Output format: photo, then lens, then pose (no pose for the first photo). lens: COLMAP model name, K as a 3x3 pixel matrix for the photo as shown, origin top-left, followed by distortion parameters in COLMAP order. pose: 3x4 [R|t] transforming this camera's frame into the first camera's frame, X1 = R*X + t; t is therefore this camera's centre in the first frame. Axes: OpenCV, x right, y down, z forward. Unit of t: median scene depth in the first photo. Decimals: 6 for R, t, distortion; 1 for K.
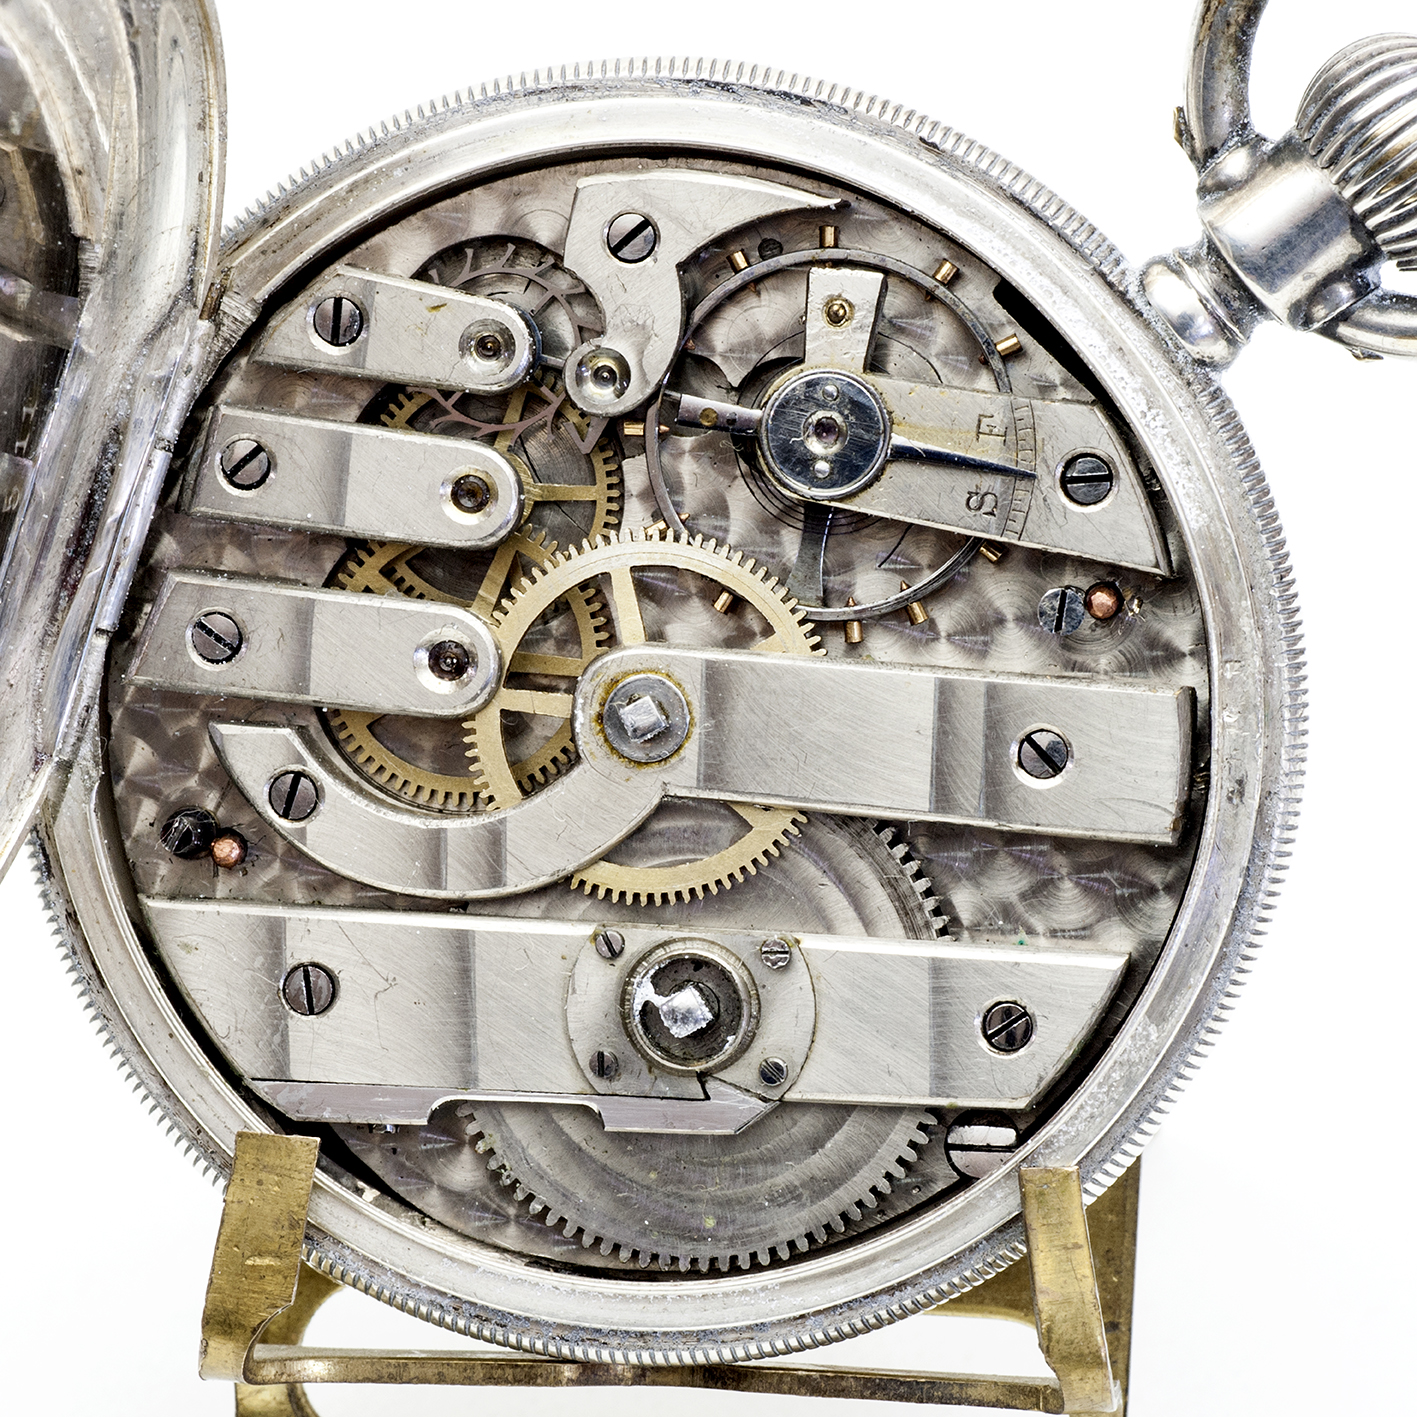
lens RADIAL K [[6794.2, 0, 810.9], [0, 6794.2, 708.7], [0, 0, 1]] dist [0.073444, 5.810730]
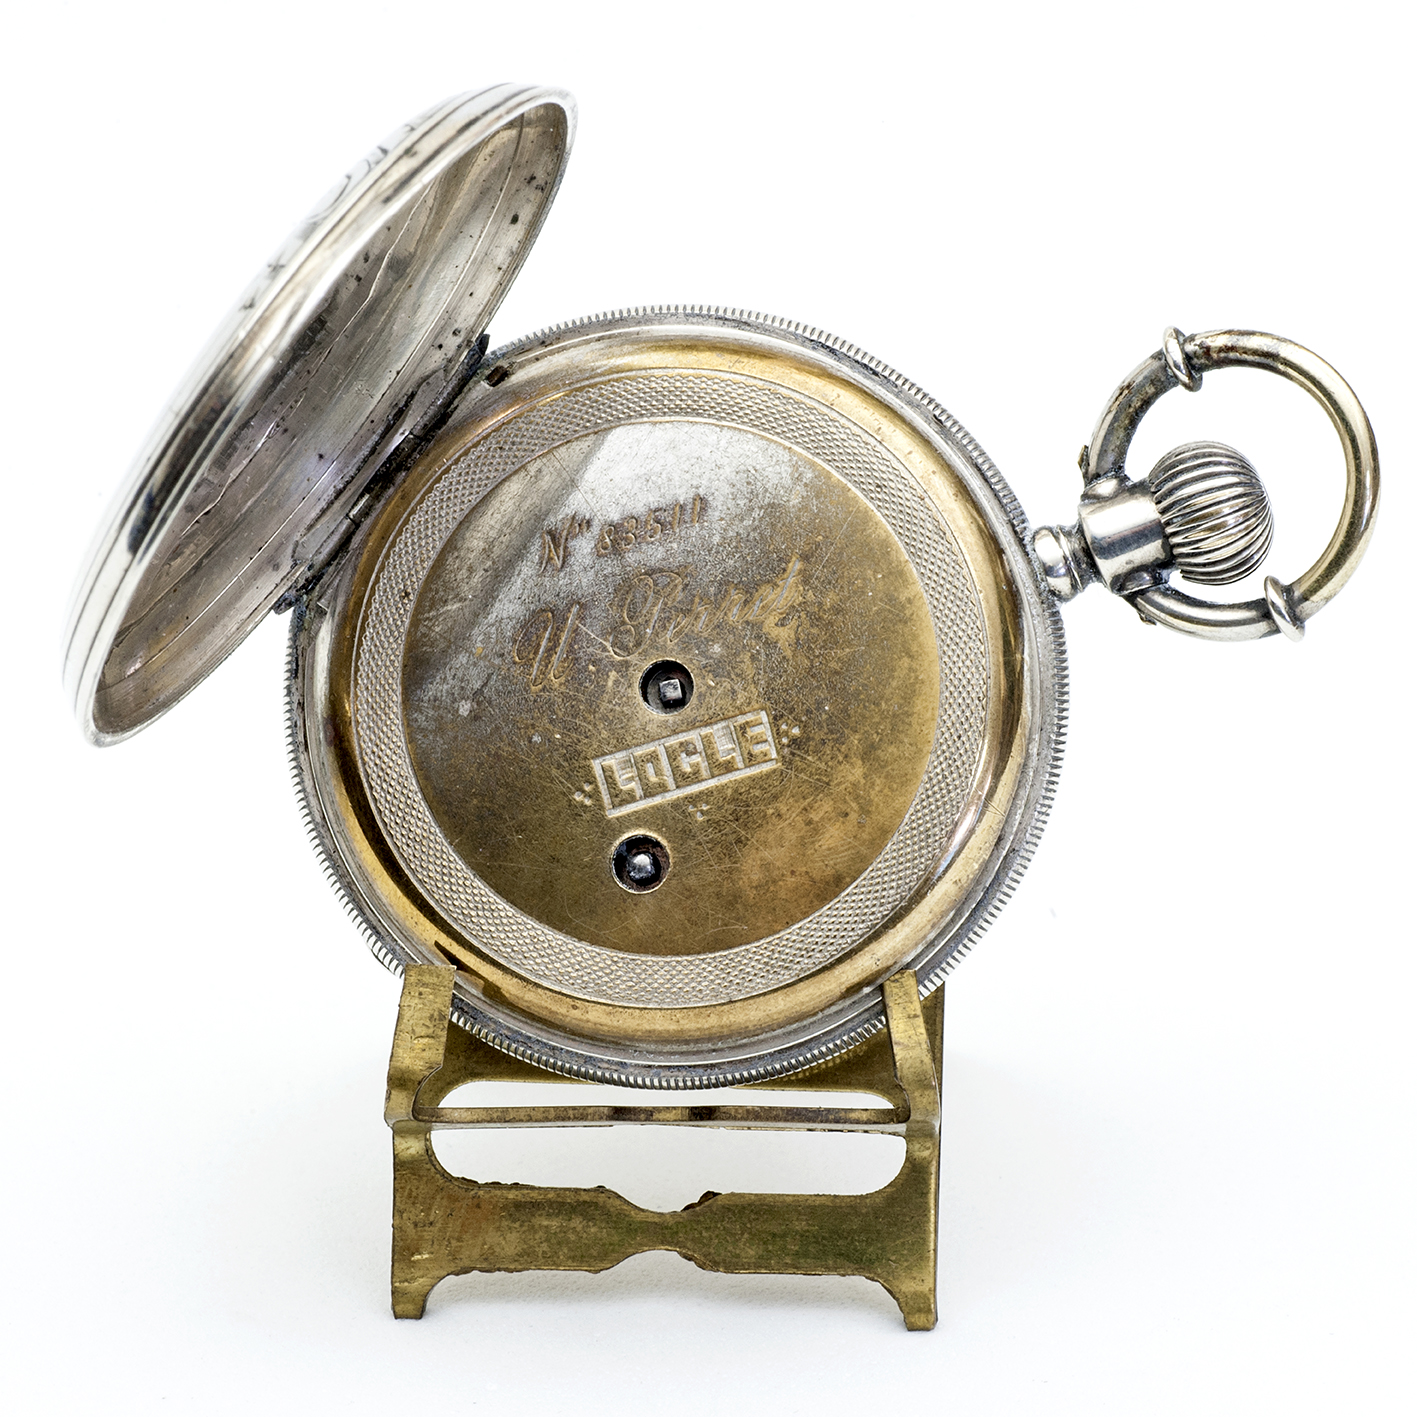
lens RADIAL K [[6794.2, 0, 810.9], [0, 6794.2, 708.7], [0, 0, 1]] dist [0.073444, 5.810730]
pose [[0.951330, 0.307510, 0.020235, -0.024290], [-0.305019, 0.948929, -0.080604, 0.128620], [-0.043988, 0.070509, 0.996541, -0.659340]]
